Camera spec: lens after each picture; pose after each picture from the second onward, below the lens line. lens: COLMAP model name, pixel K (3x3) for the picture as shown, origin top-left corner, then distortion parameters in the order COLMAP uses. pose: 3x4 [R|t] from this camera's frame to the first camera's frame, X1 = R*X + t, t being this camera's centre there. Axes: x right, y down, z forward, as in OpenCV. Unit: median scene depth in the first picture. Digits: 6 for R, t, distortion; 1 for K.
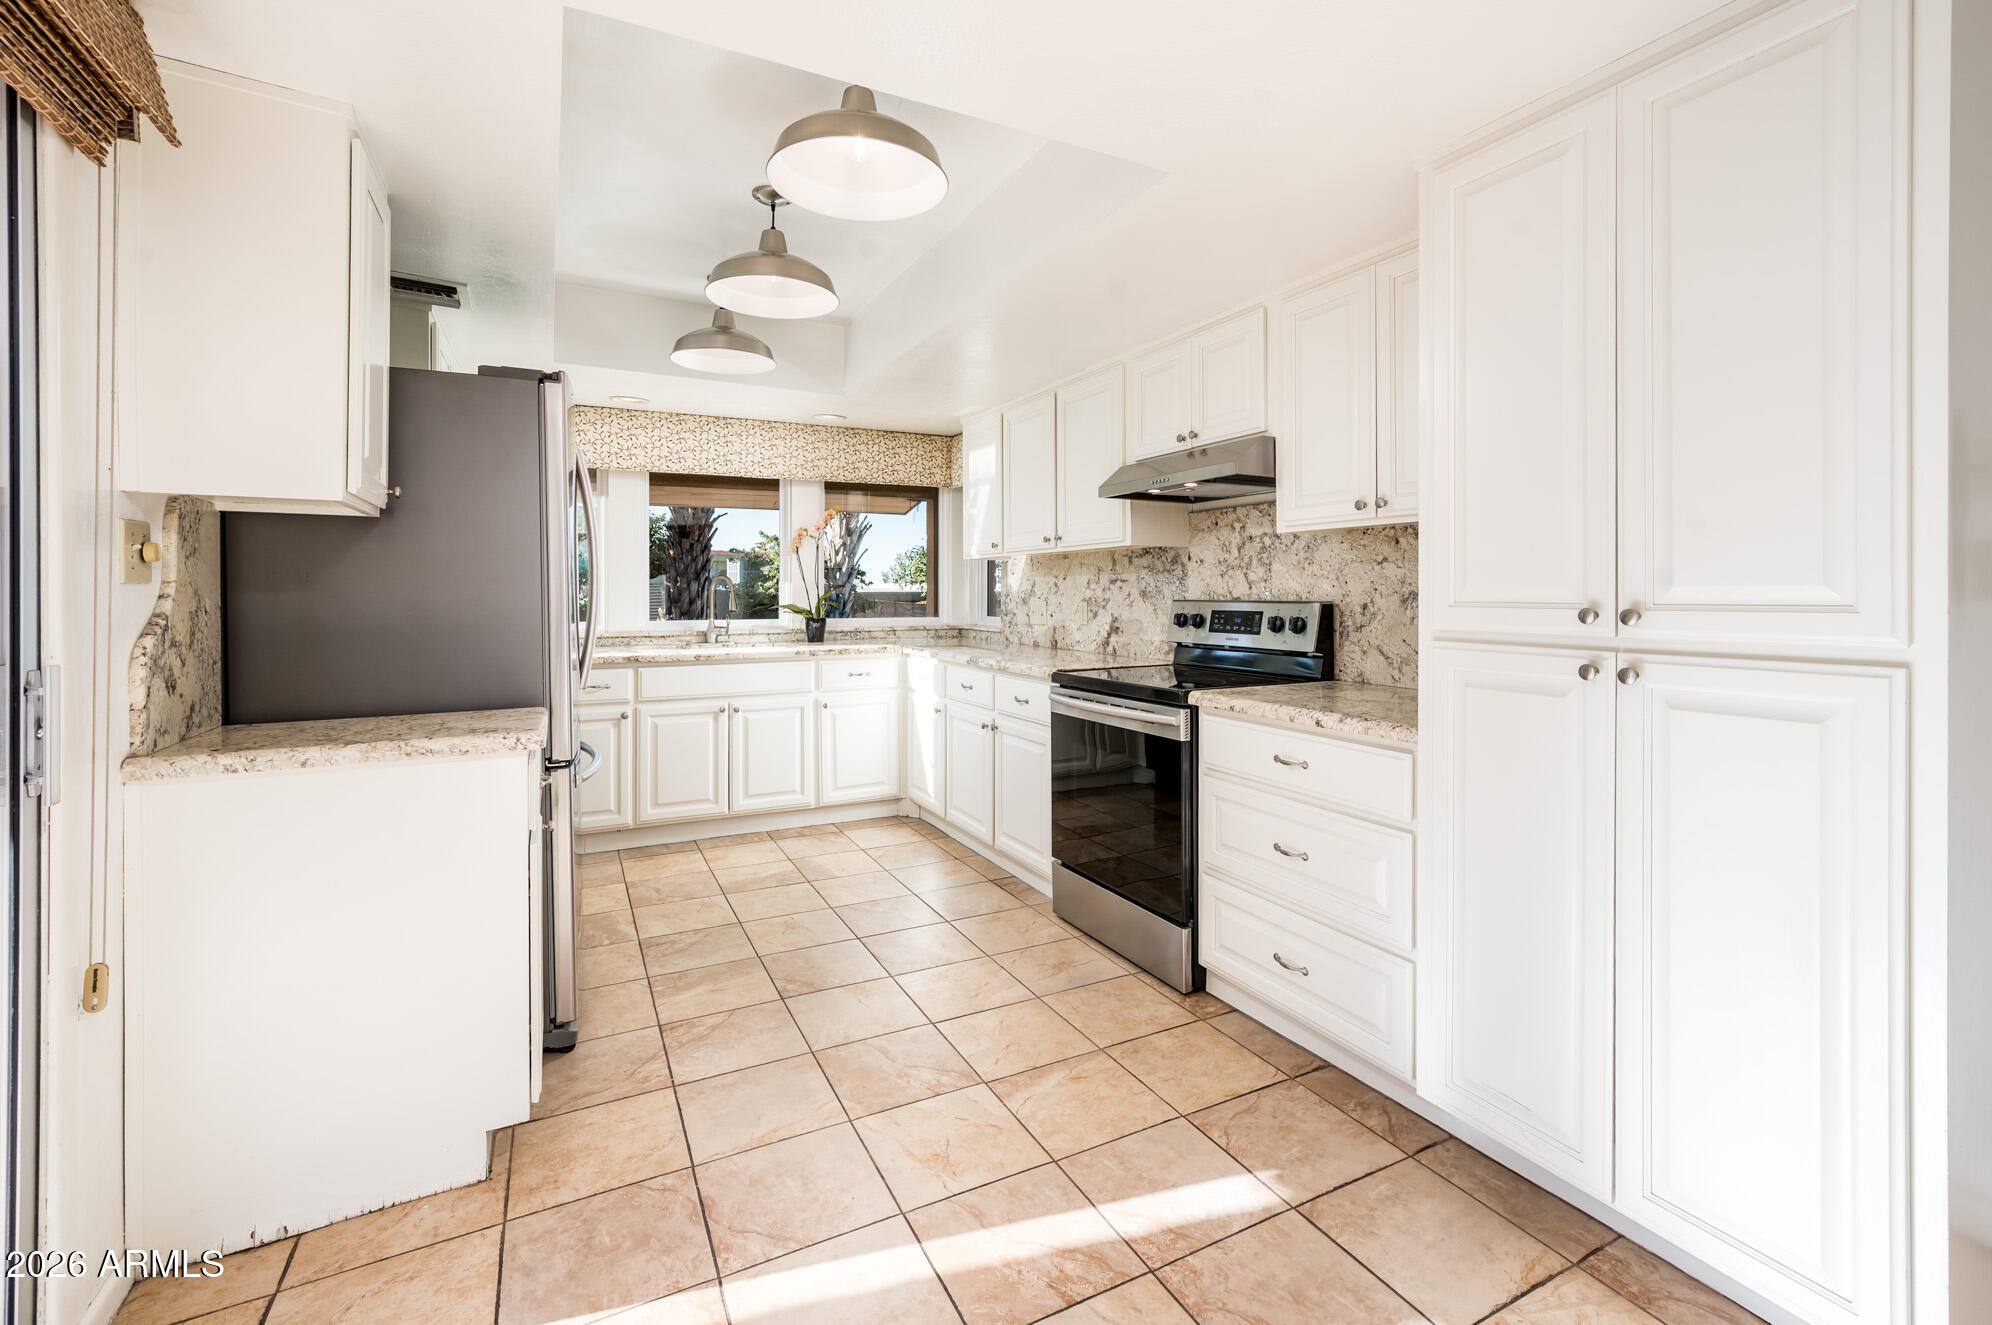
lens RADIAL K [[879.2, 0, 1045.2], [0, 879.2, 592.6], [0, 0, 1]] dist [-0.001080, 0.000867]
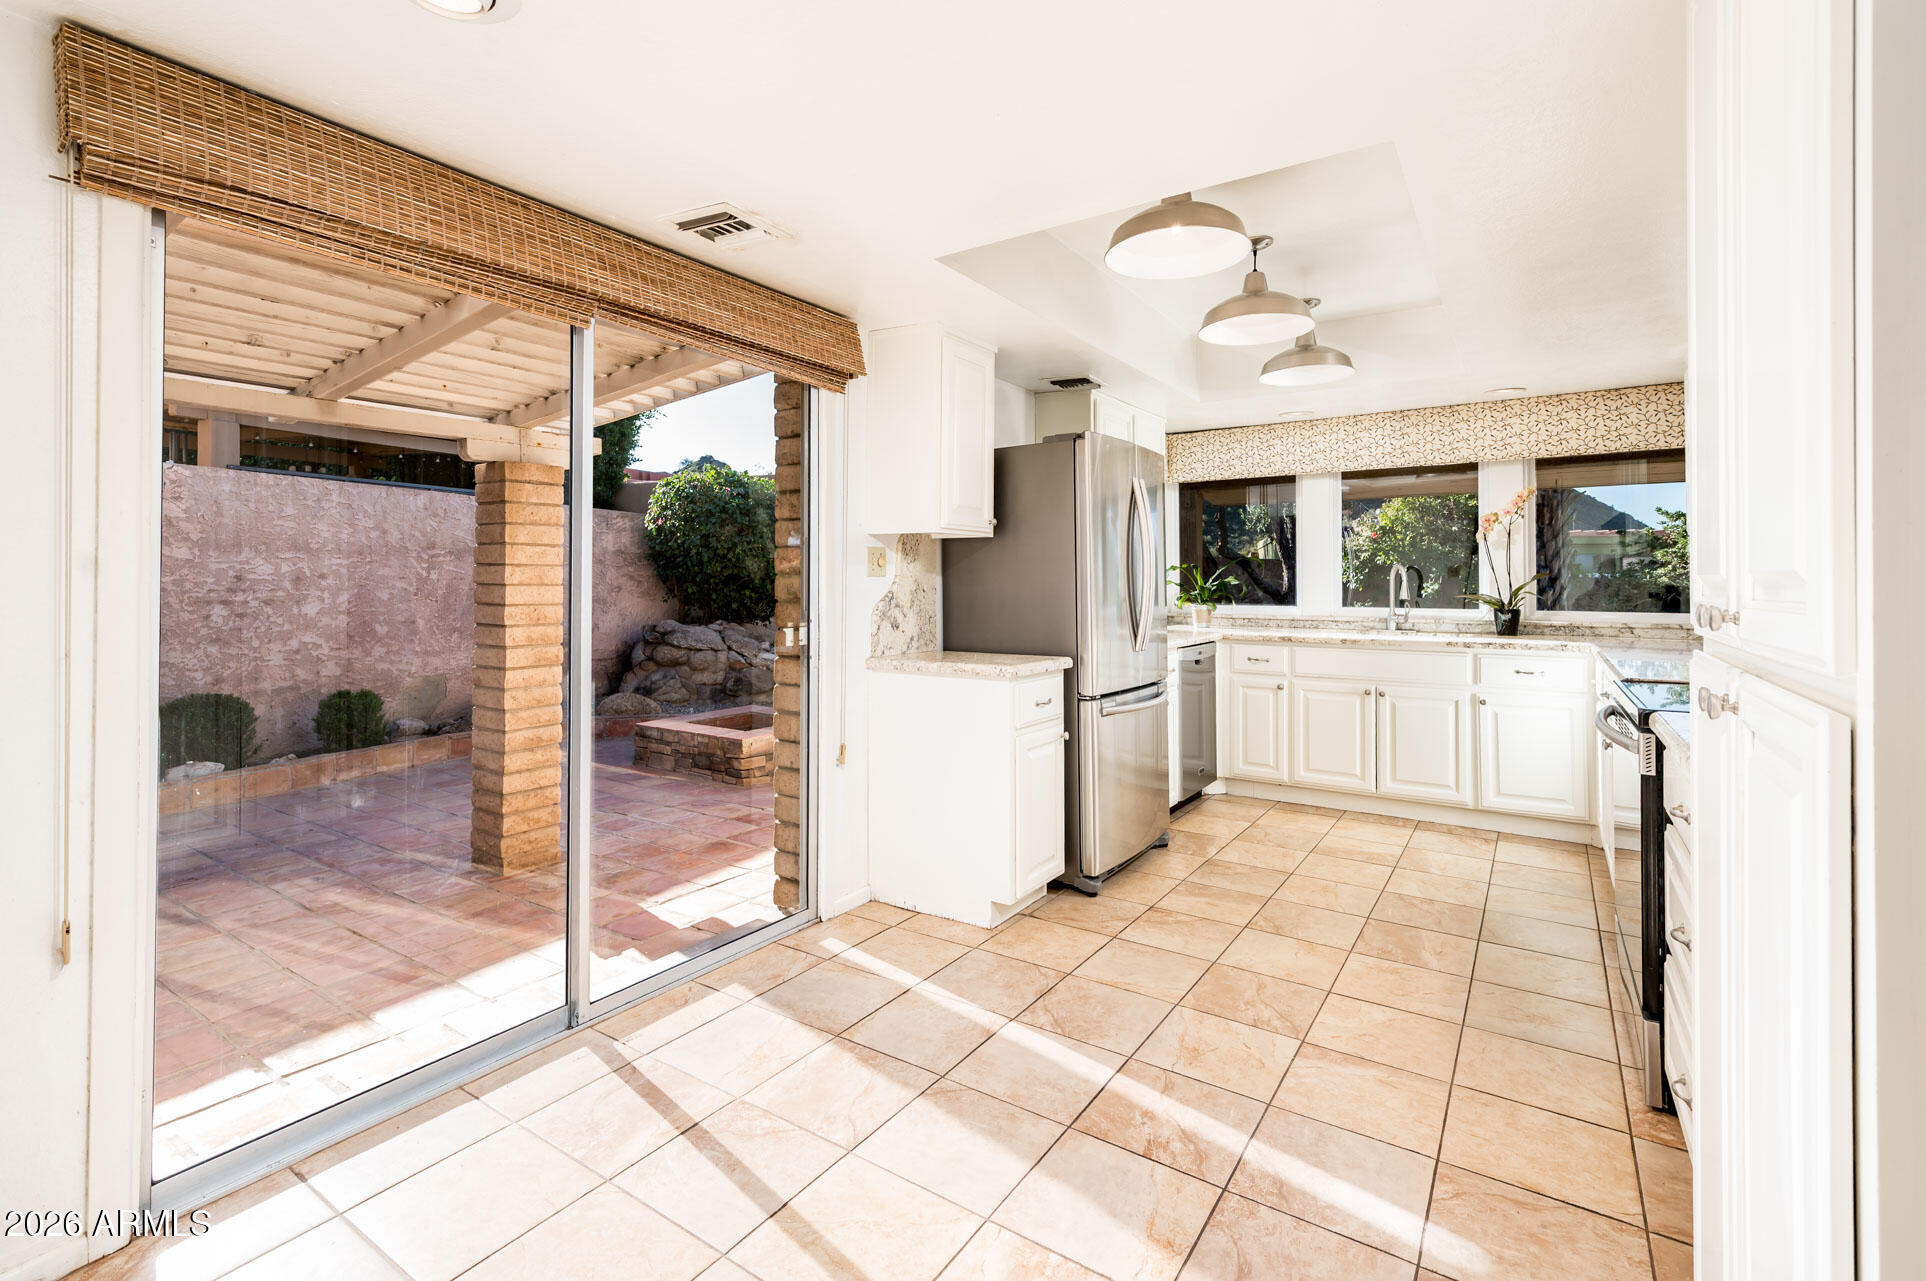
lens RADIAL K [[897.7, 0, 947.7], [0, 897.7, 574.9], [0, 0, 1]] dist [-0.001718, 0.000114]
pose [[0.450717, -0.004343, -0.892657, 0.501316], [-0.001886, 0.999981, -0.005818, -0.001026], [0.892665, 0.004306, 0.450700, 0.085764]]
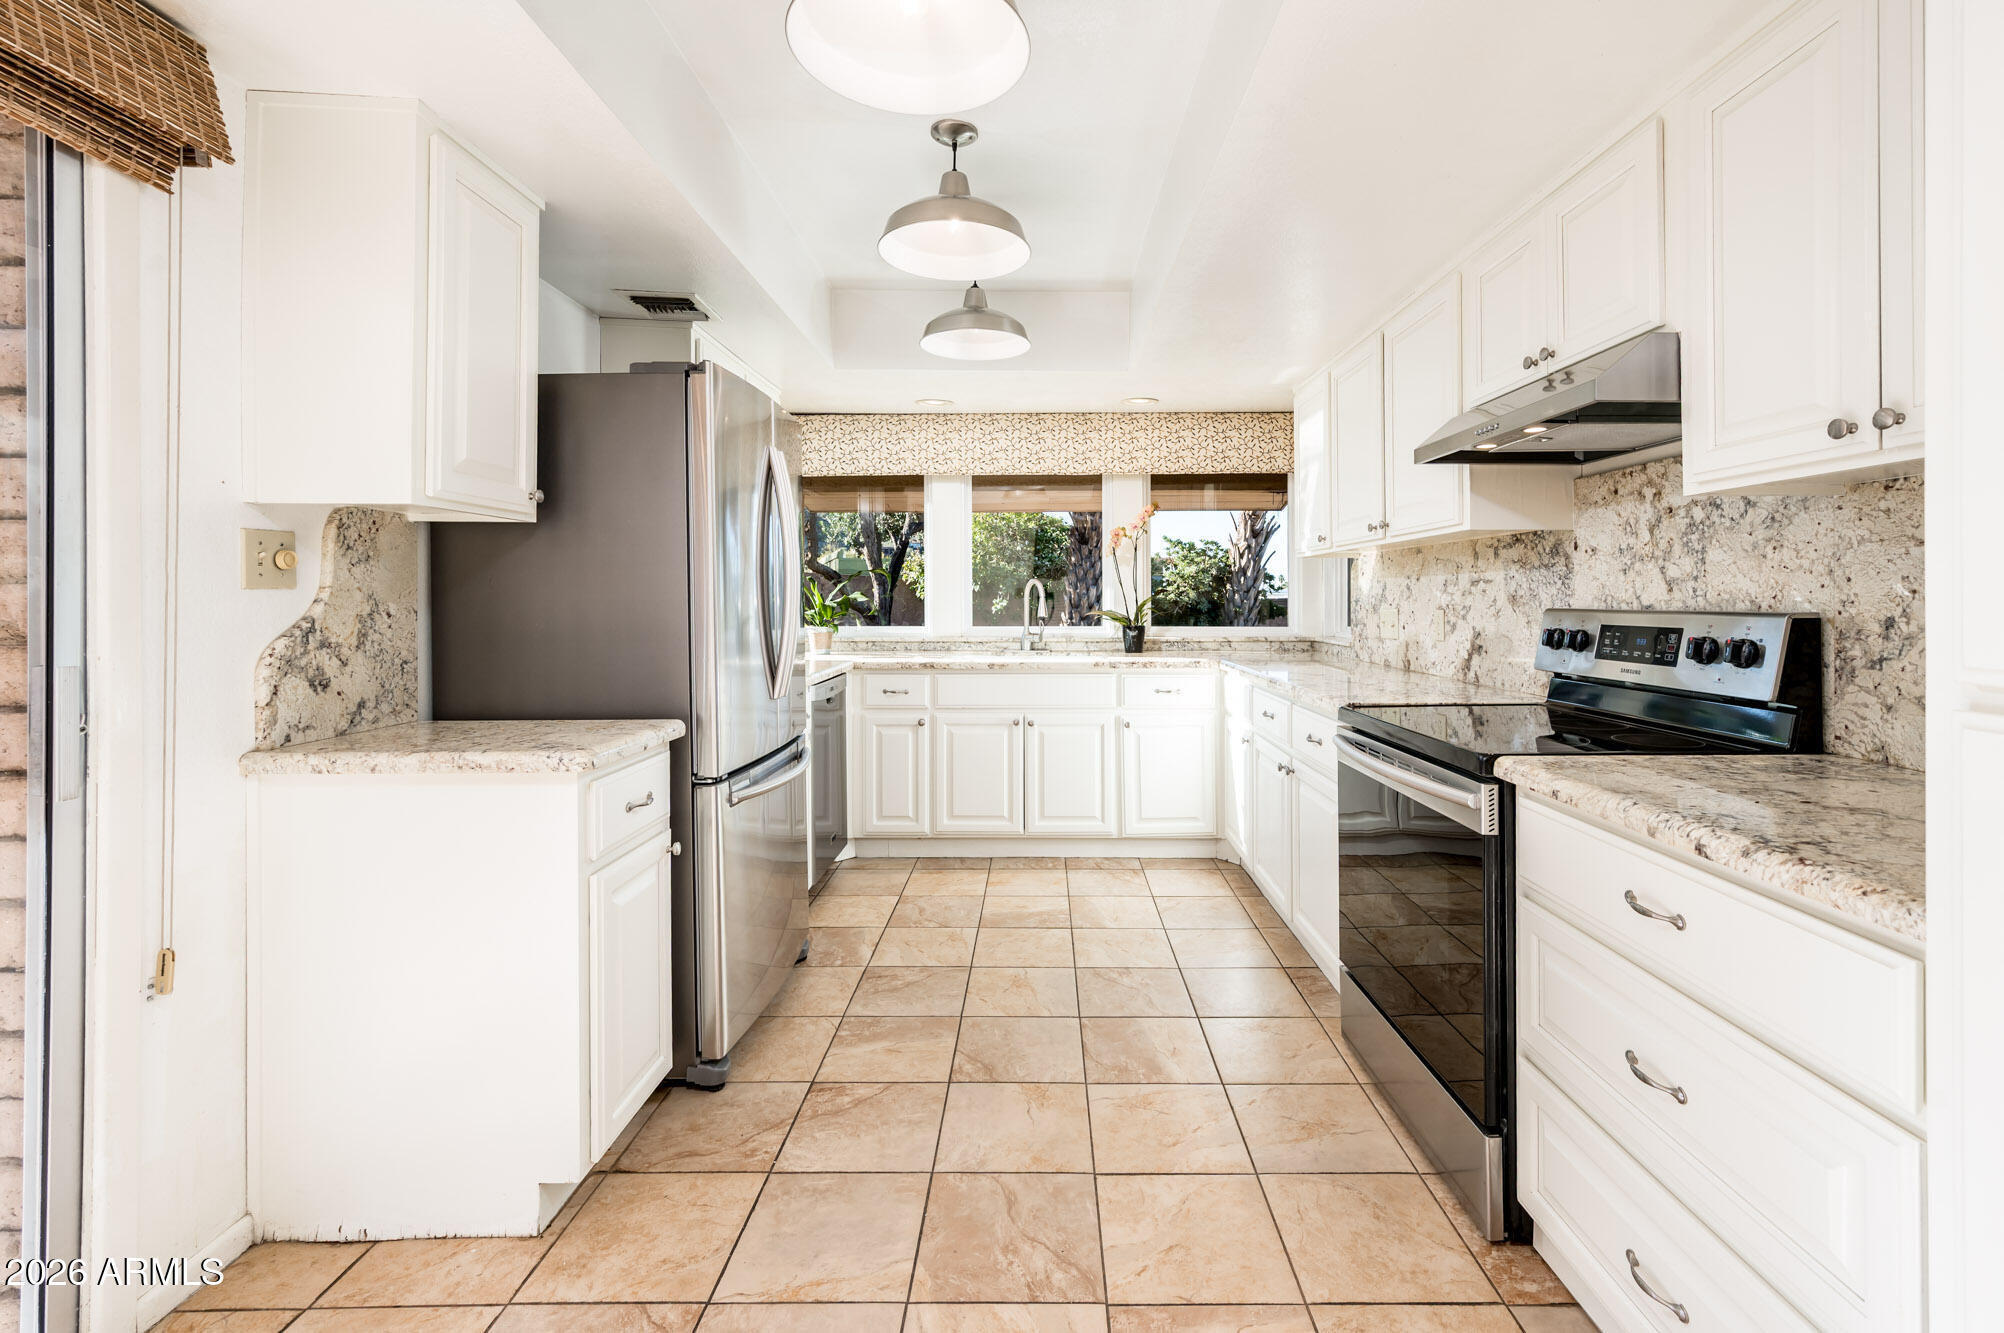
lens RADIAL K [[884.5, 0, 1051.5], [0, 884.5, 596.2], [0, 0, 1]] dist [-0.001080, 0.000867]
pose [[0.877622, -0.000752, -0.479352, 0.161165], [-0.000314, 0.999998, -0.002143, 0.000444], [0.479352, 0.002032, 0.877620, 0.257562]]
